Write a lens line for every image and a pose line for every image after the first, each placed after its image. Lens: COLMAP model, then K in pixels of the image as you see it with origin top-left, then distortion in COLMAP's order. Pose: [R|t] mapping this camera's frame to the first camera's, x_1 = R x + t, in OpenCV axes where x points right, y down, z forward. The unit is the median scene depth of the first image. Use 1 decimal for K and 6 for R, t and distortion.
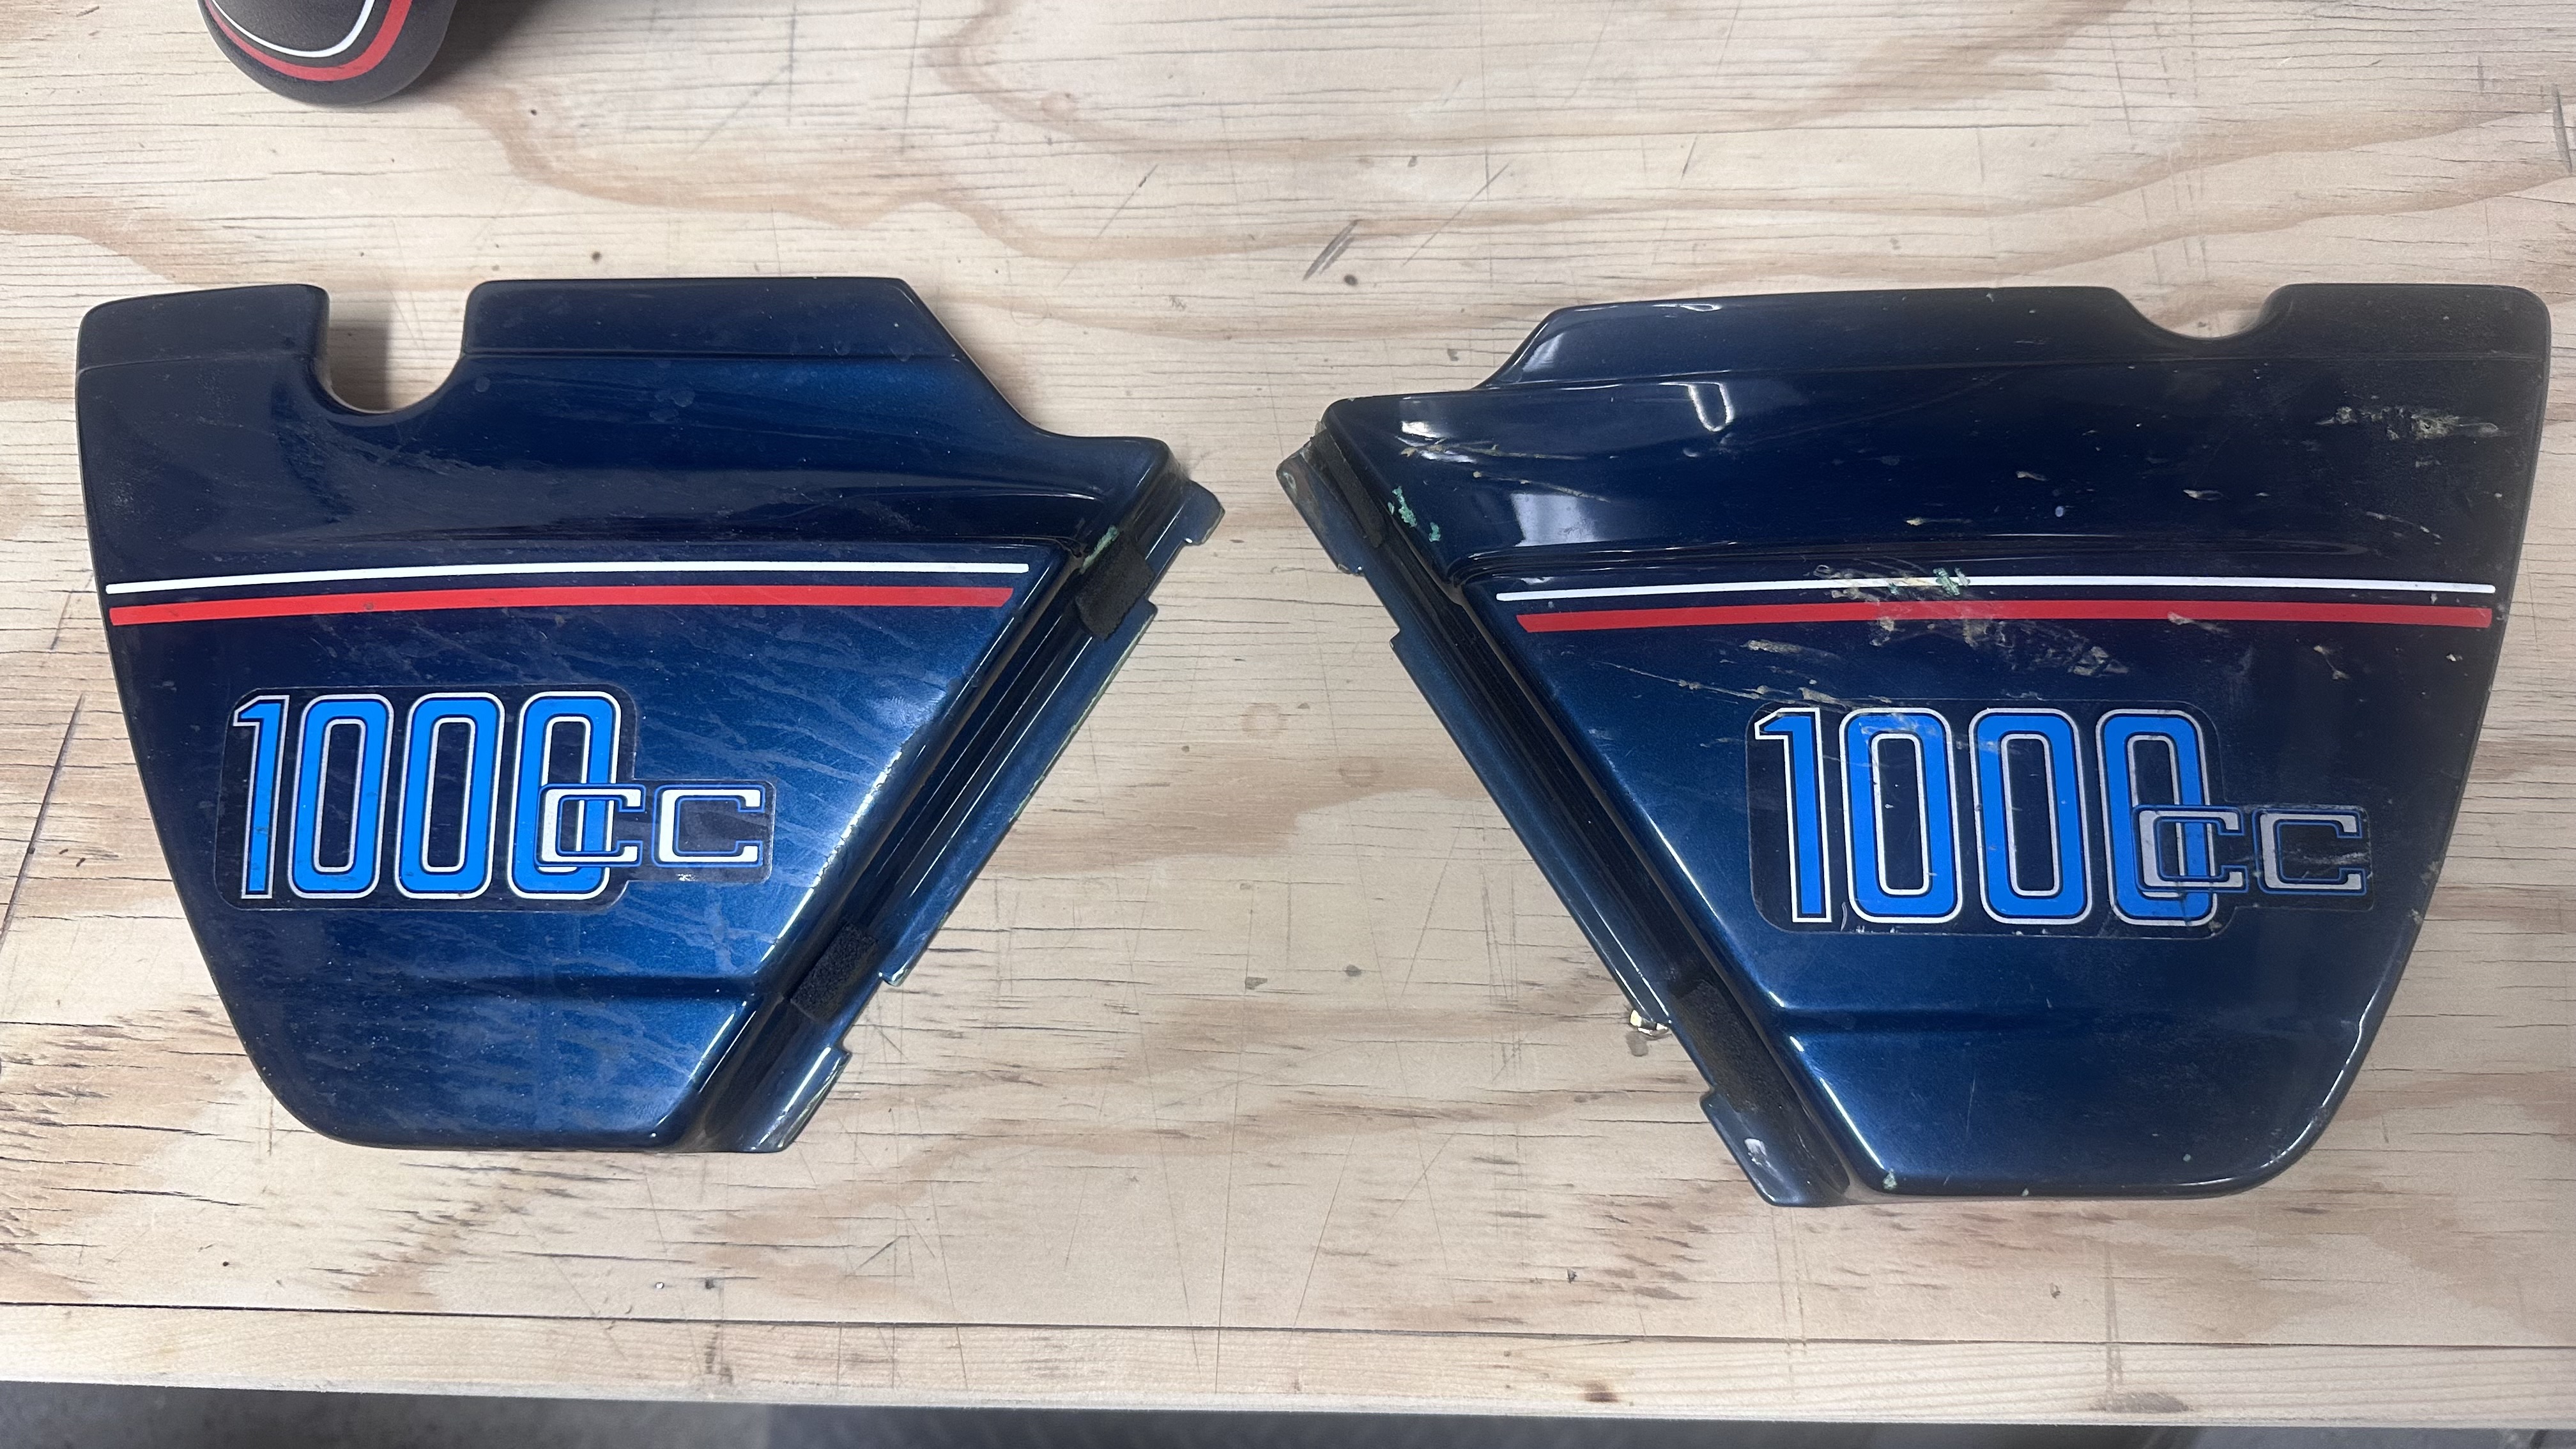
lens RADIAL K [[1660.9, 0, 1278.3], [0, 1660.9, 615.9], [0, 0, 1]] dist [0.066554, -0.123743]
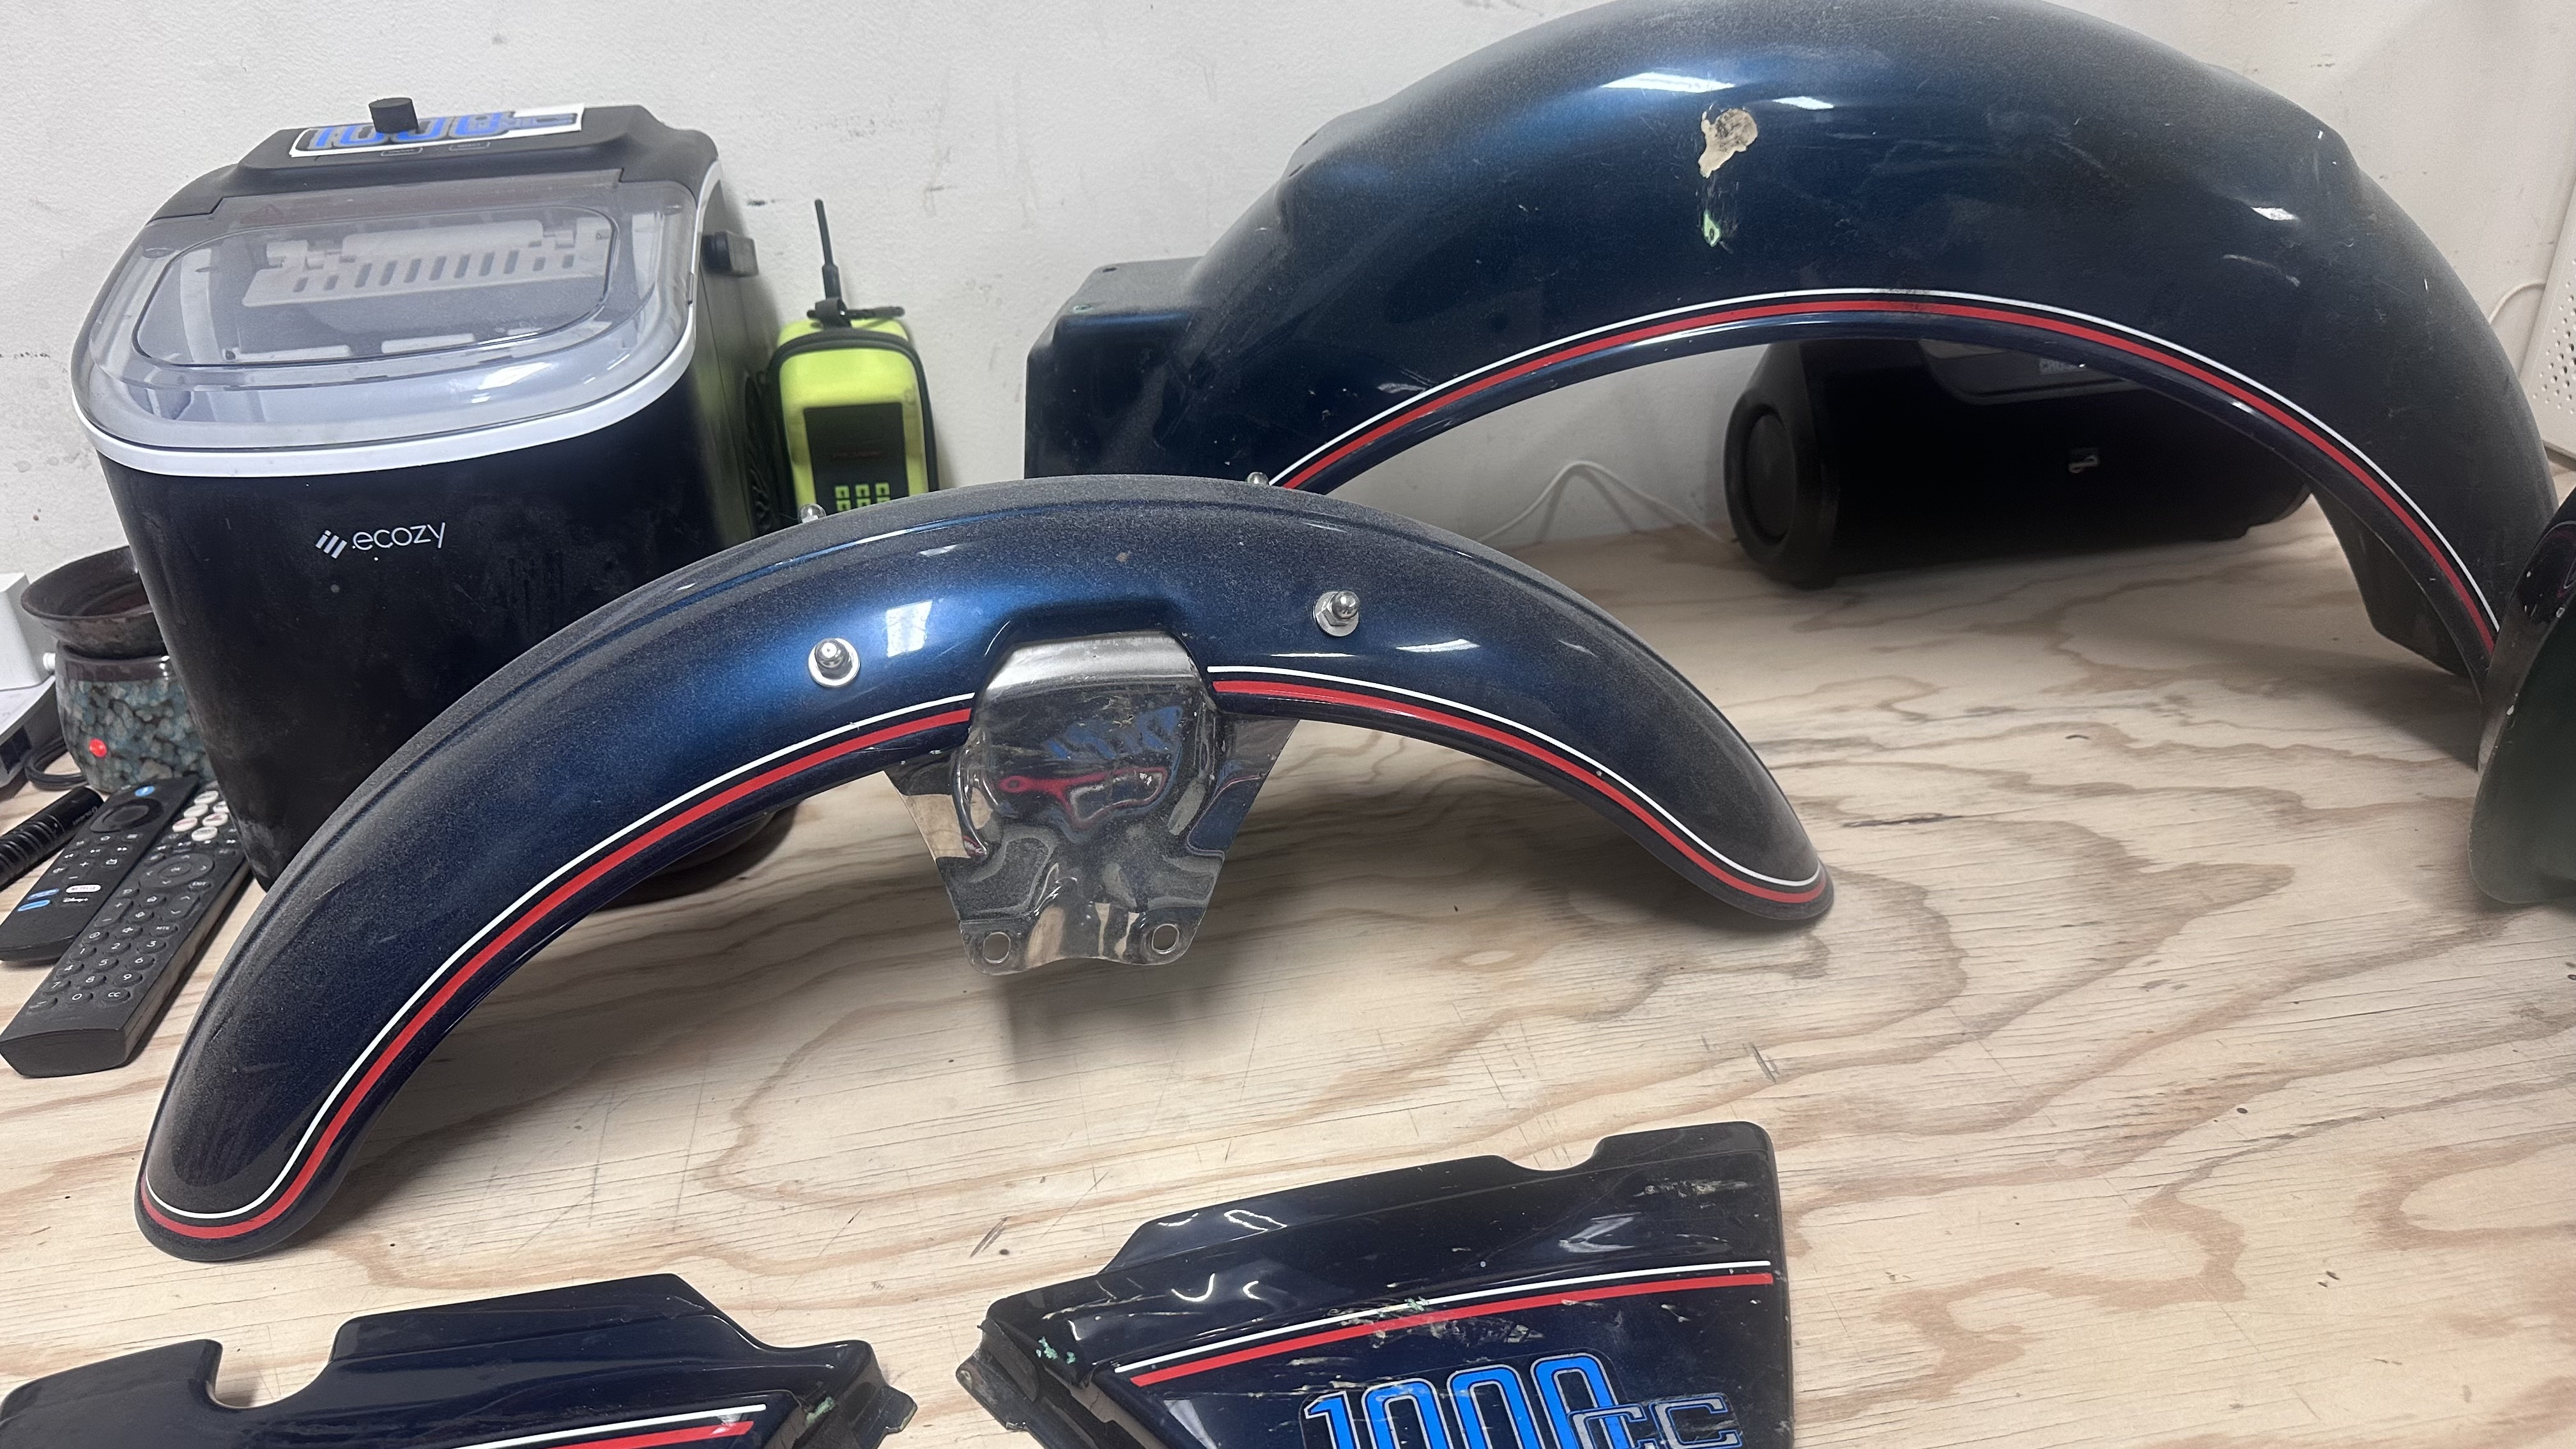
lens RADIAL K [[1765.1, 0, 1288.0], [0, 1765.1, 724.5], [0, 0, 1]] dist [-0.035886, 0.000000]
pose [[0.979526, -0.072357, 0.187863, 0.032843], [0.186272, 0.679709, -0.709435, 0.609910], [-0.076360, 0.729904, 0.679271, -0.354237]]
